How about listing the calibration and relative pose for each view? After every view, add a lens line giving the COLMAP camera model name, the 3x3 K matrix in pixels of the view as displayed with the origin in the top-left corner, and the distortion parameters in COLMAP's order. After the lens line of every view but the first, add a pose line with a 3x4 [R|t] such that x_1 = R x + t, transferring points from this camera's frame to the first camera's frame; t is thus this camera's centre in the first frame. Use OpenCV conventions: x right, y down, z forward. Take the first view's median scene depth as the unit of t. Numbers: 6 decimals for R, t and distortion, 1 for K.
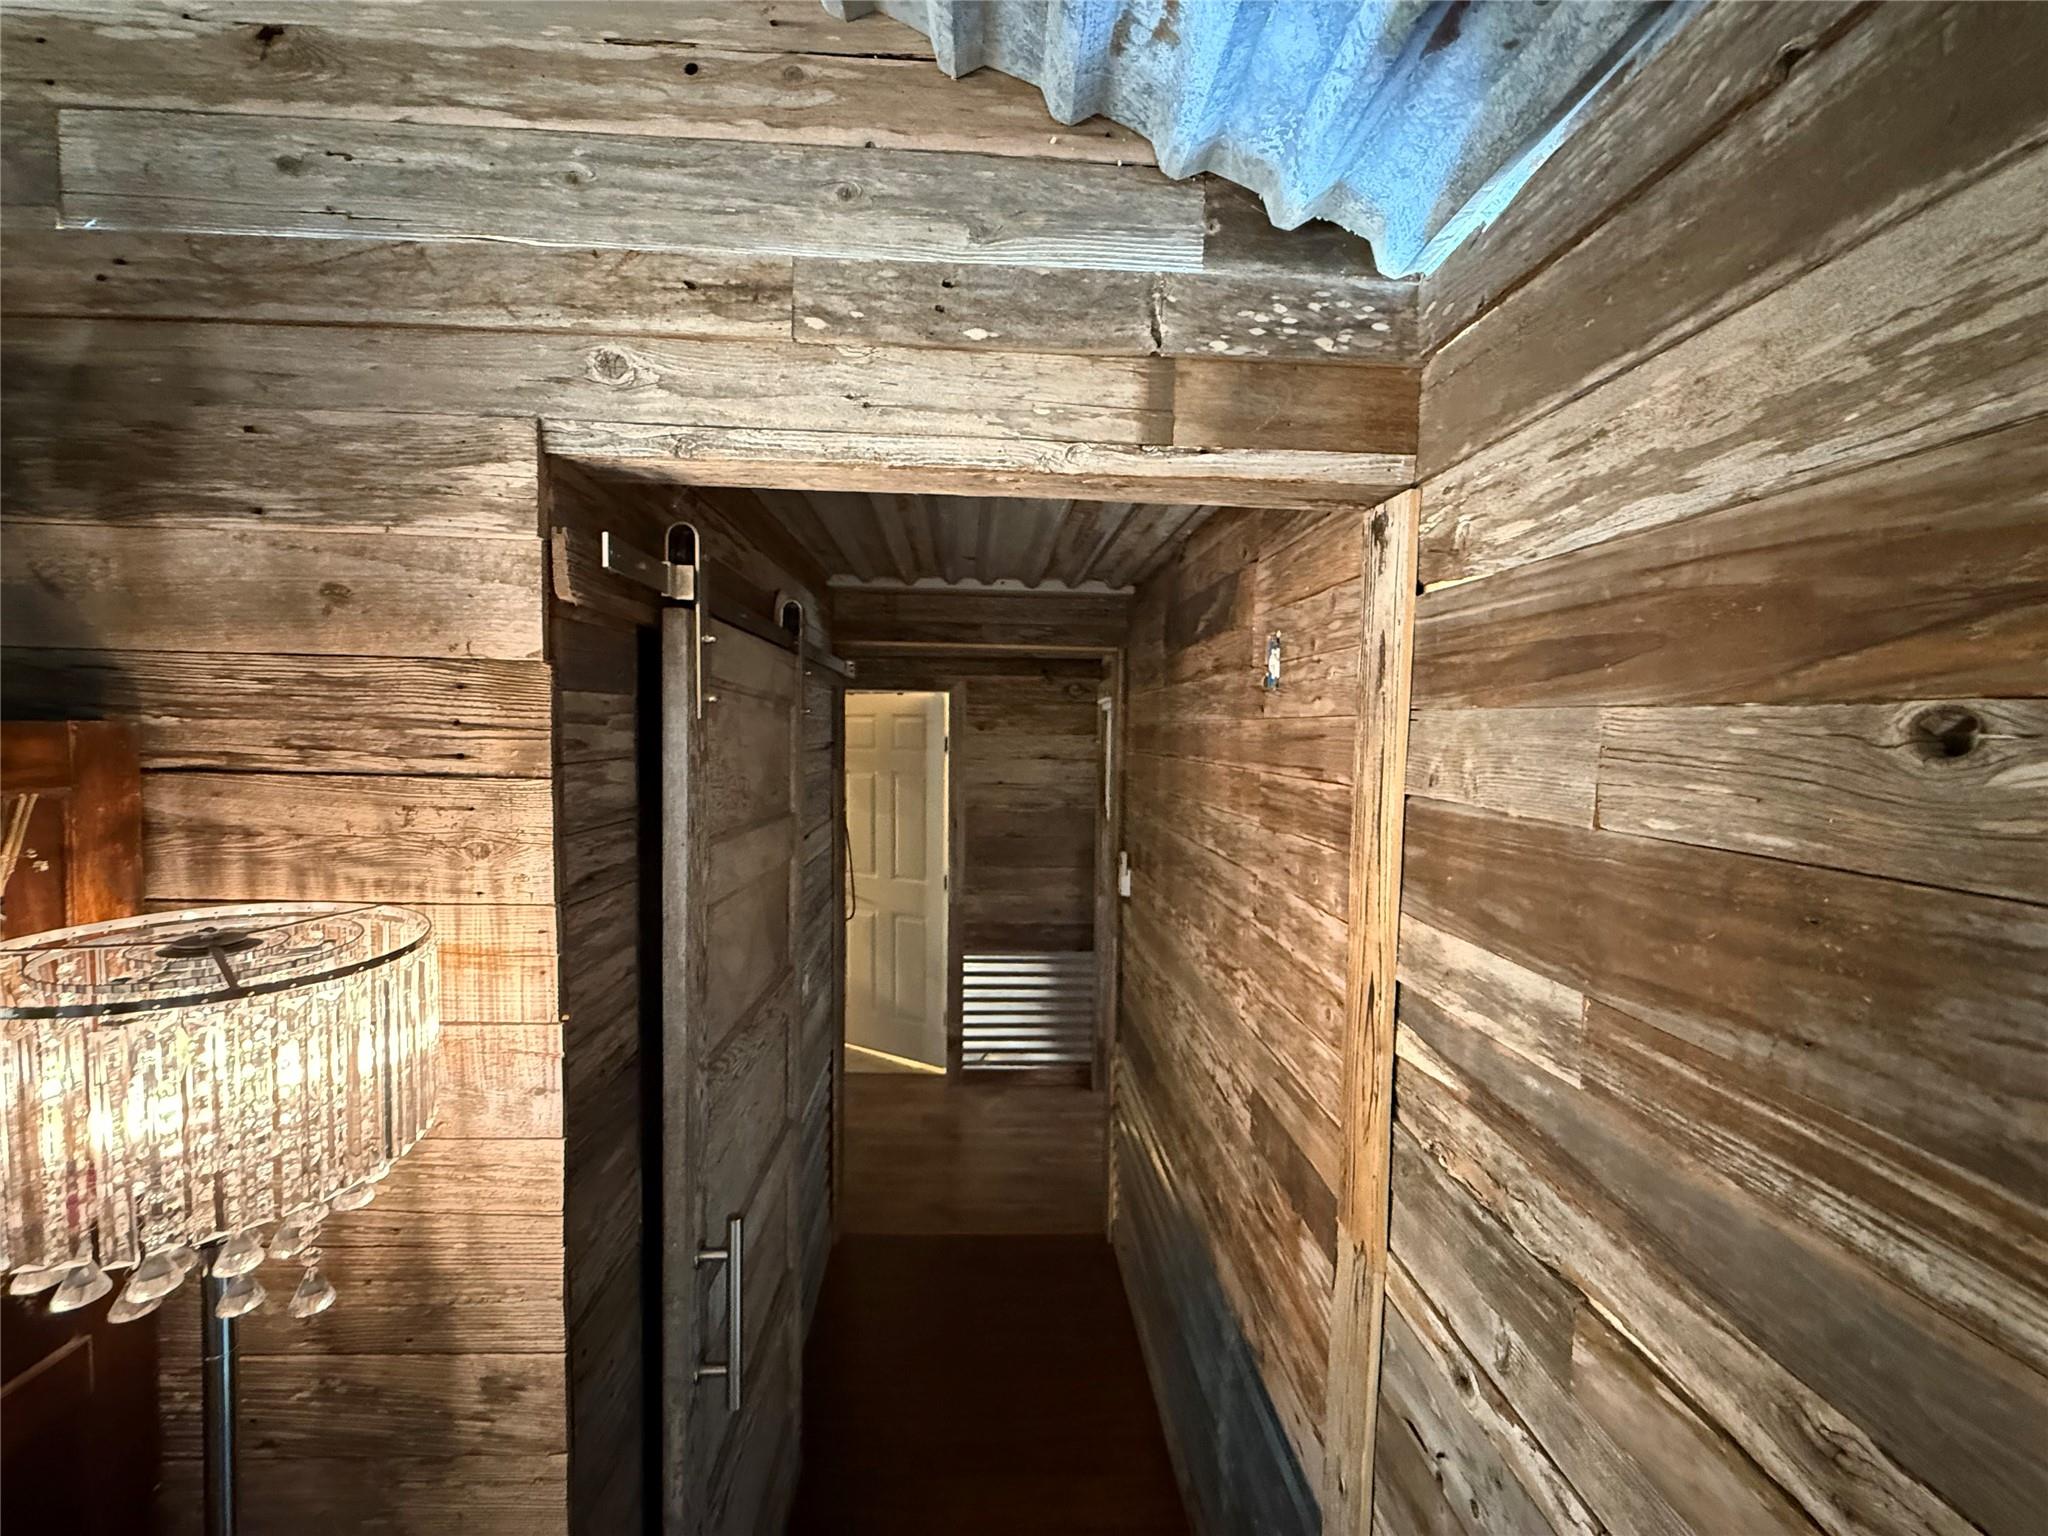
lens RADIAL K [[812.3, 0, 1021.8], [0, 812.3, 774.7], [0, 0, 1]] dist [-0.001567, 0.000407]
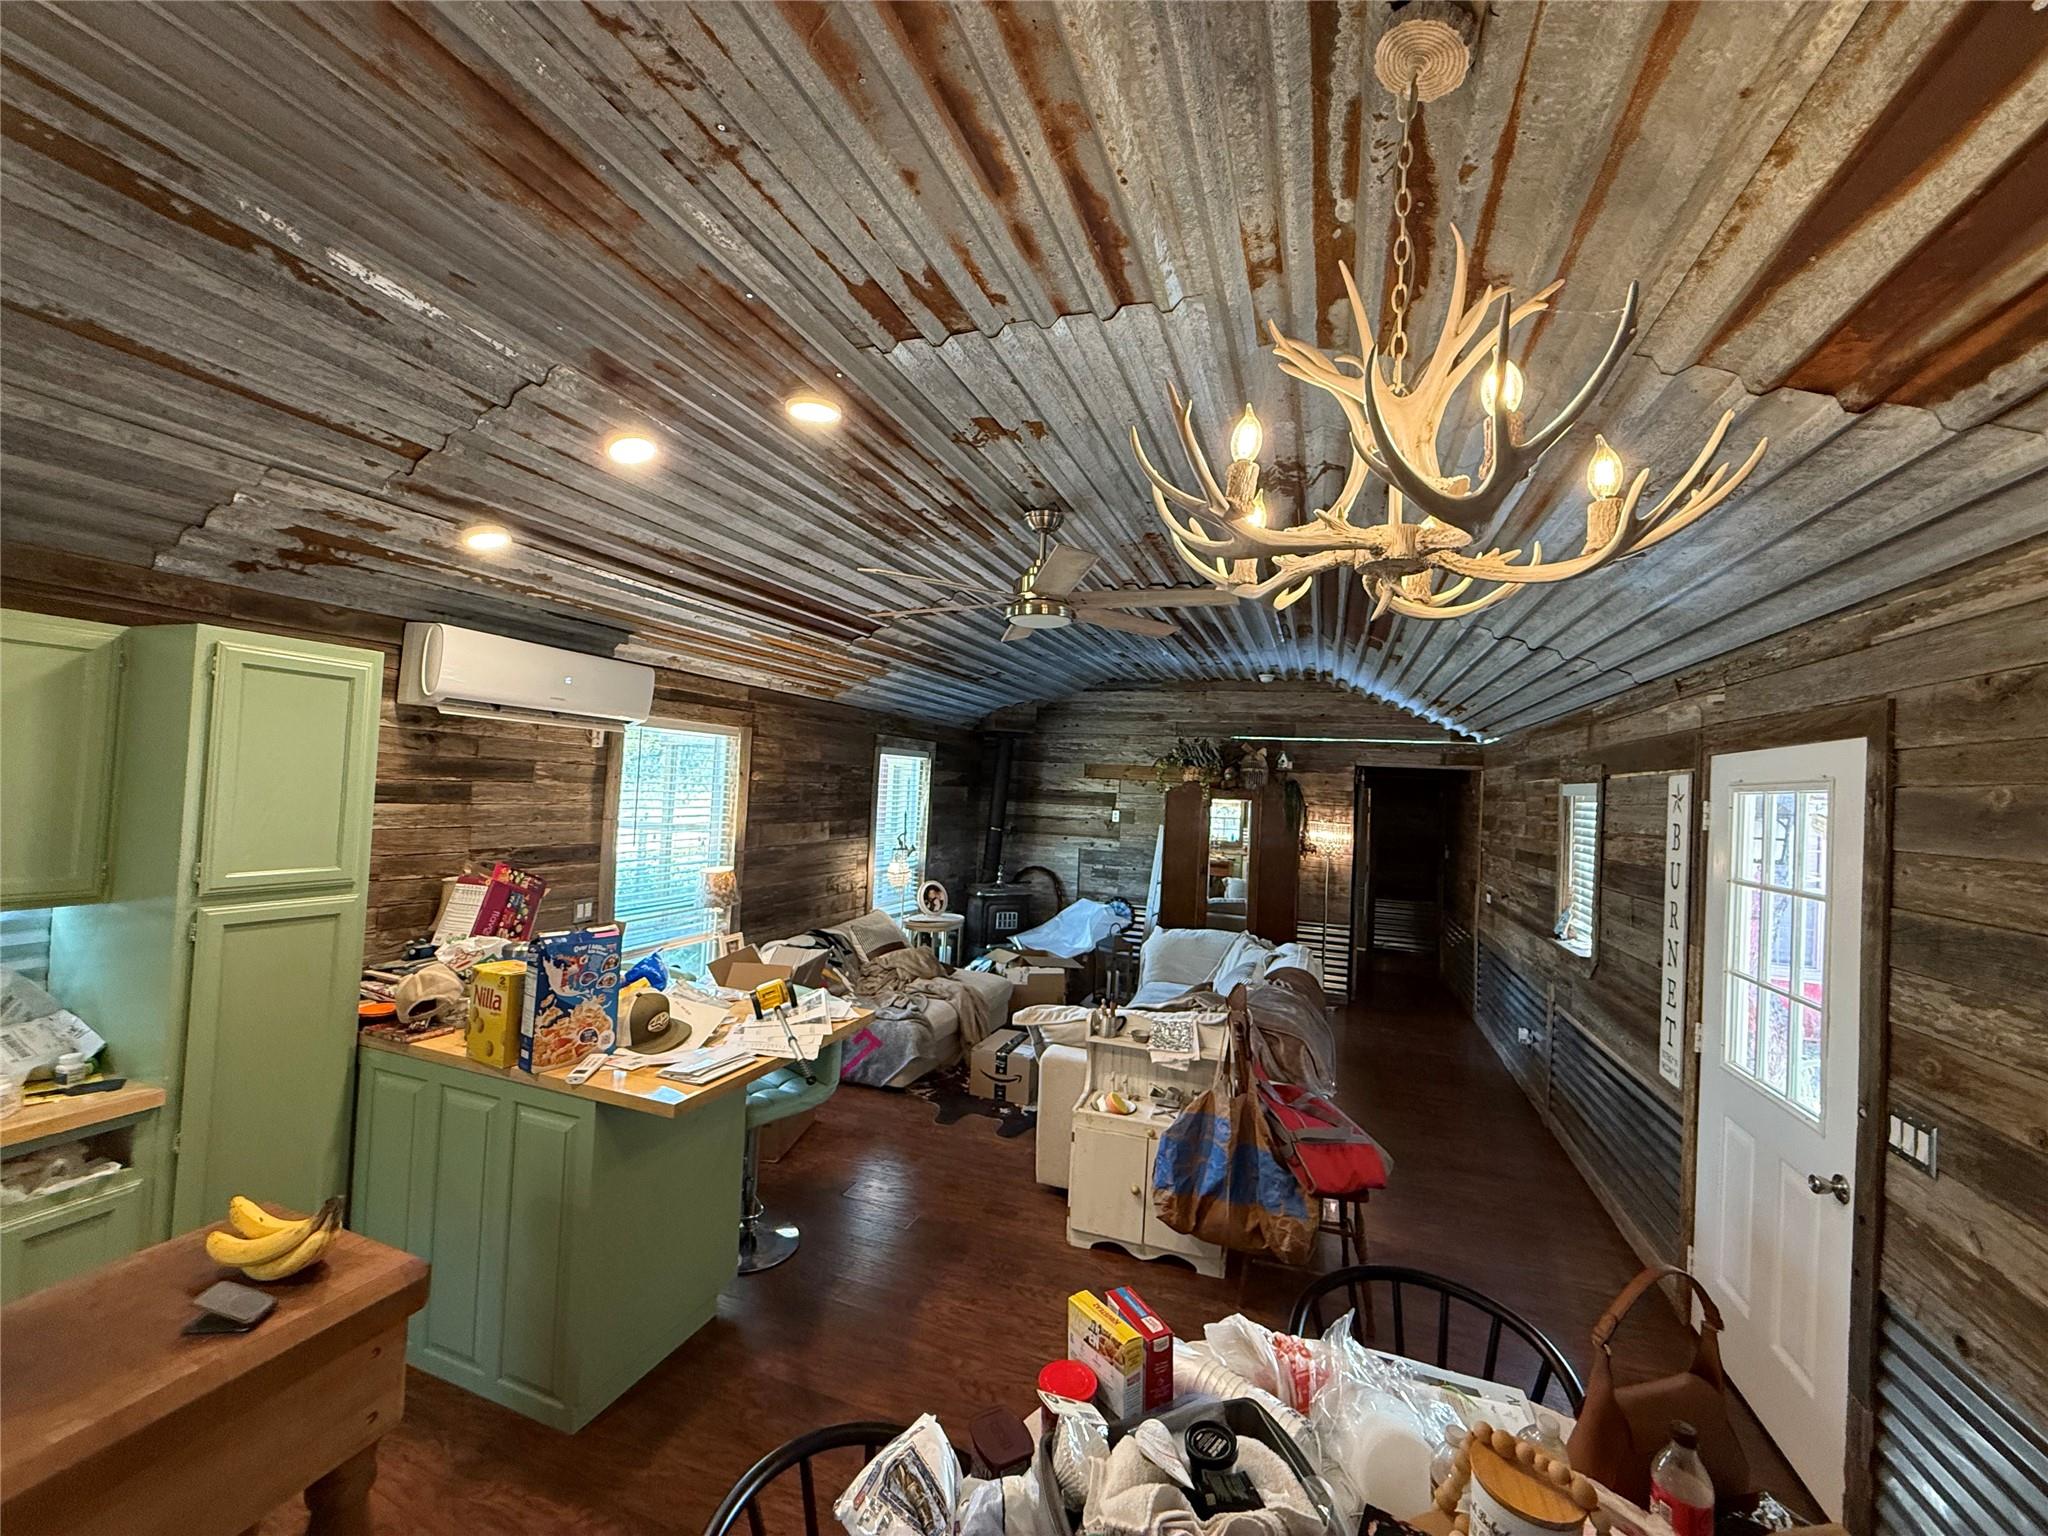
lens RADIAL K [[812.3, 0, 1023.1], [0, 812.3, 769.6], [0, 0, 1]] dist [-0.001567, 0.000407]
pose [[0.919808, 0.018967, -0.391910, -0.459255], [-0.058470, 0.994304, -0.089106, 0.524416], [0.387987, 0.104875, 0.915678, -7.335224]]
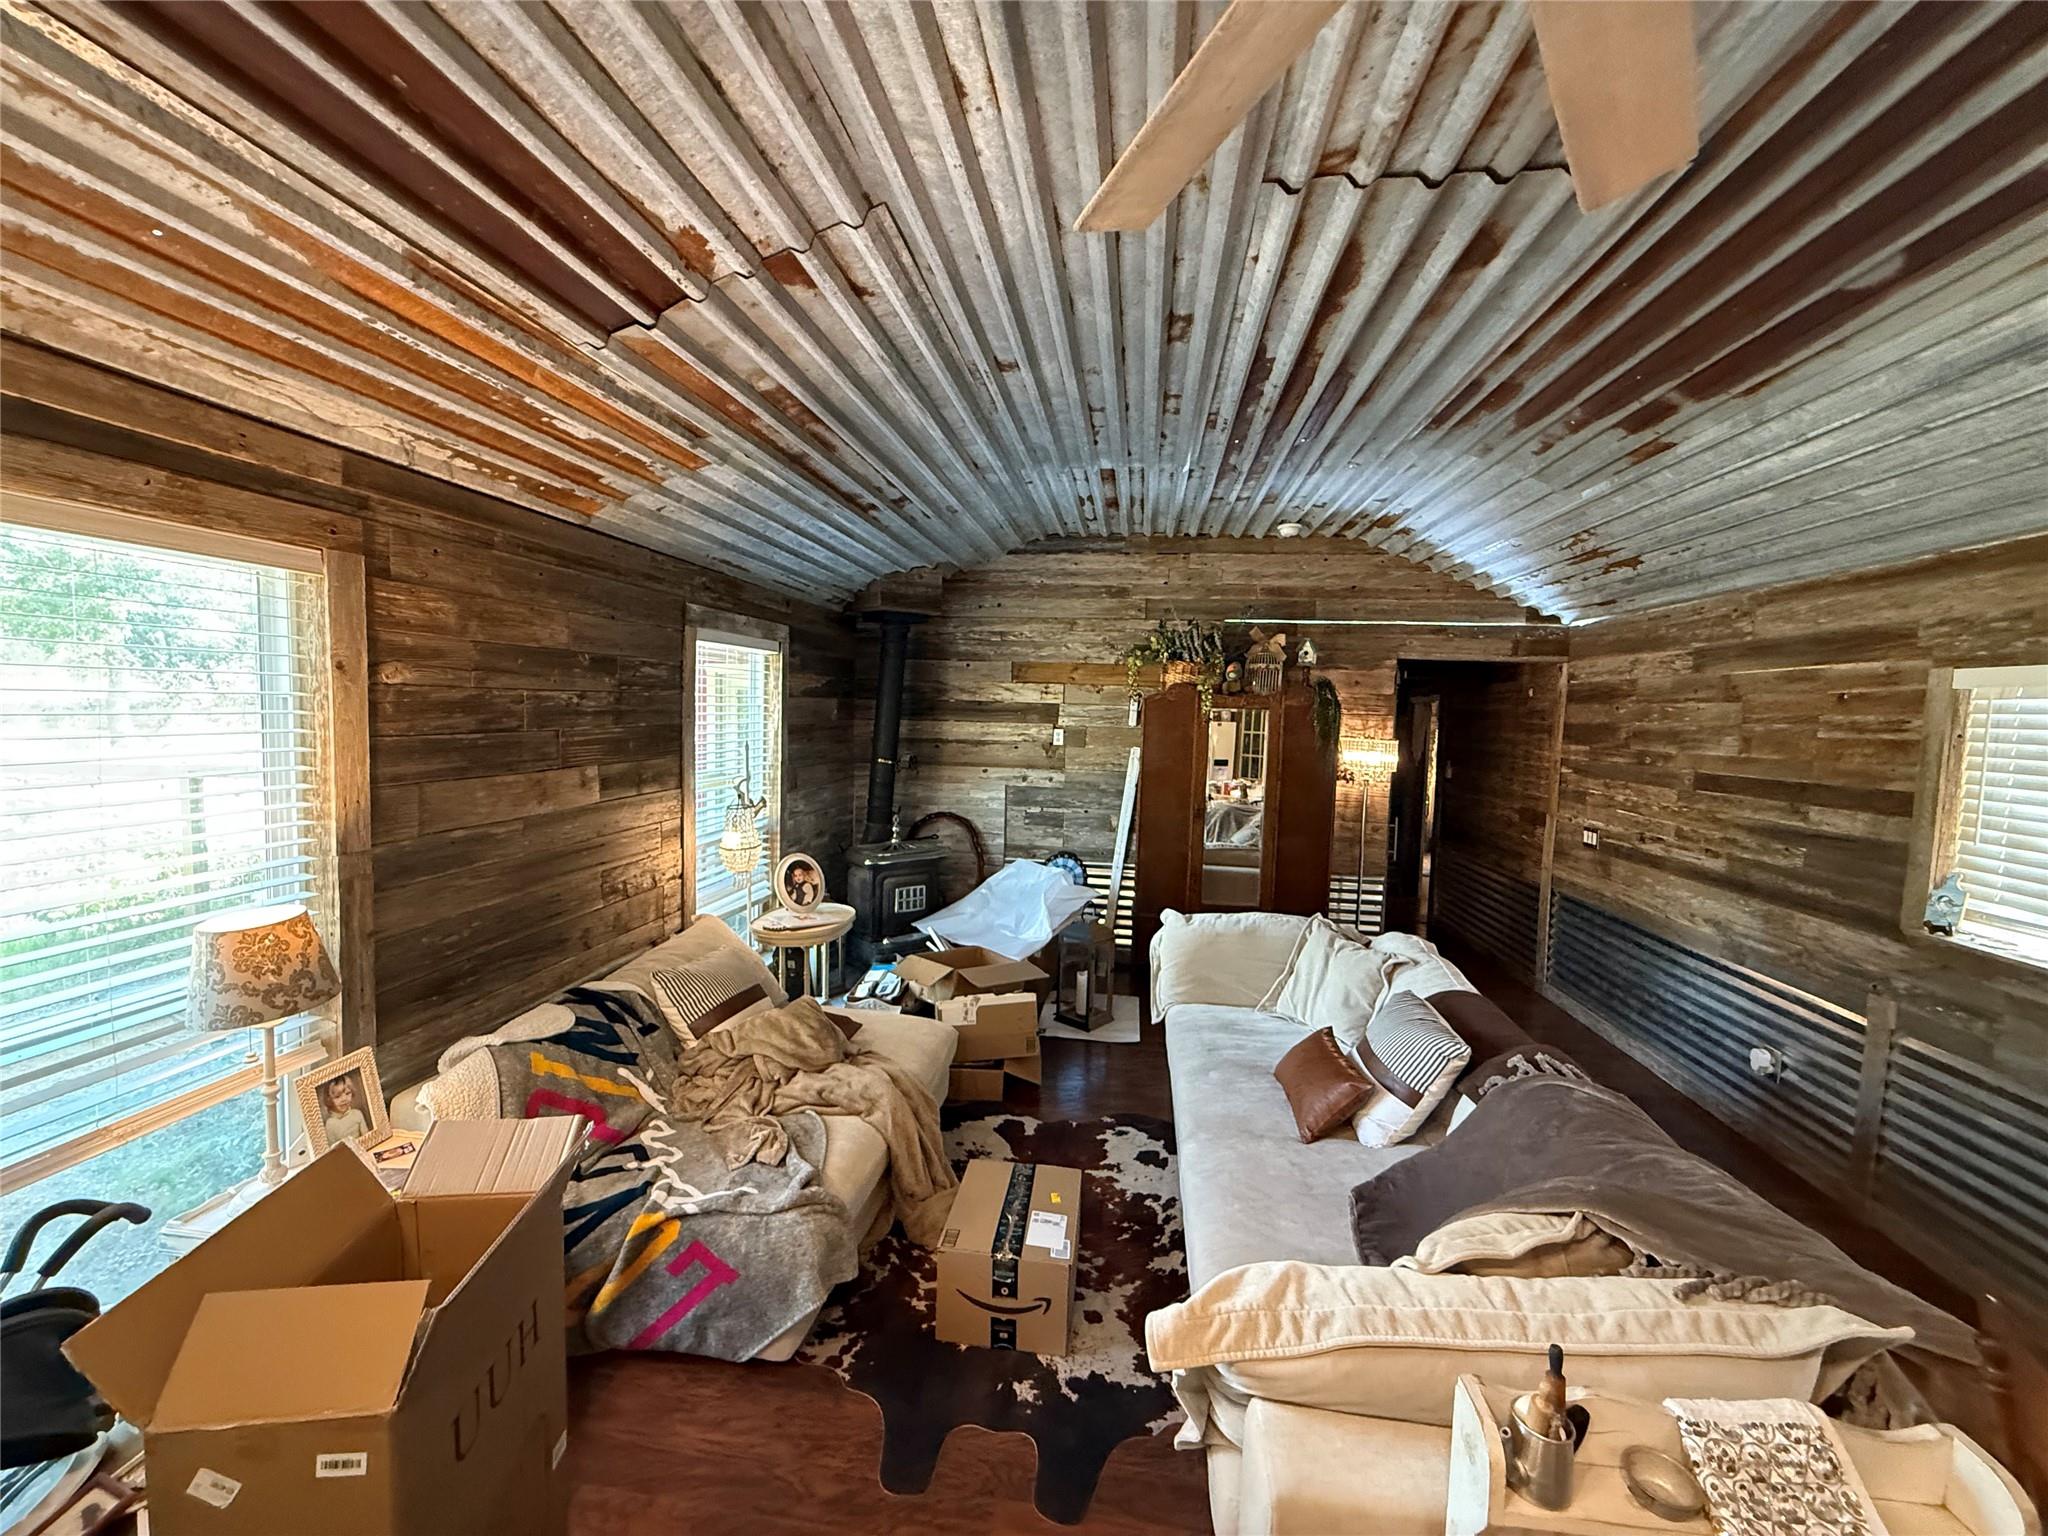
lens RADIAL K [[812.3, 0, 1022.5], [0, 812.3, 766.7], [0, 0, 1]] dist [-0.001567, 0.000407]
pose [[0.981271, 0.024739, -0.191038, -2.015695], [-0.024762, 0.999691, 0.002267, 0.404127], [0.191035, 0.002506, 0.981580, -4.972003]]
